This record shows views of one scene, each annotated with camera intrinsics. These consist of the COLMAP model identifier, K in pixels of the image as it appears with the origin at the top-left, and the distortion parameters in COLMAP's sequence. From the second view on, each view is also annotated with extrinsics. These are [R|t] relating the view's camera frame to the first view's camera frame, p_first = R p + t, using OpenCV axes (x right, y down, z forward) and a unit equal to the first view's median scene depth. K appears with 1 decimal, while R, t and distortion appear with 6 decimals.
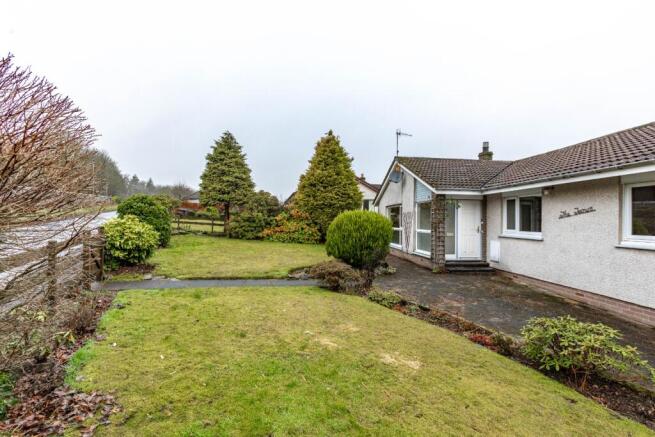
lens RADIAL K [[303.8, 0, 327.5], [0, 303.8, 218.5], [0, 0, 1]] dist [-0.003036, 0.000044]
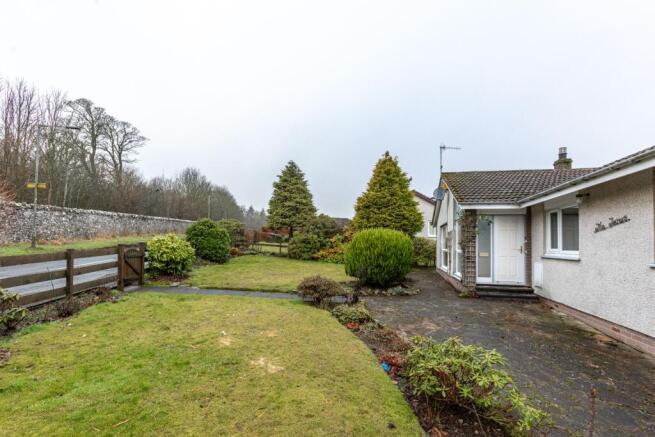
lens RADIAL K [[300.3, 0, 327.5], [0, 300.3, 236.4], [0, 0, 1]] dist [0.001250, 0.000375]
pose [[0.953549, -0.006512, -0.301168, 0.187564], [-0.000668, 0.999718, -0.023733, 0.016331], [0.301237, 0.022832, 0.953276, 0.023002]]
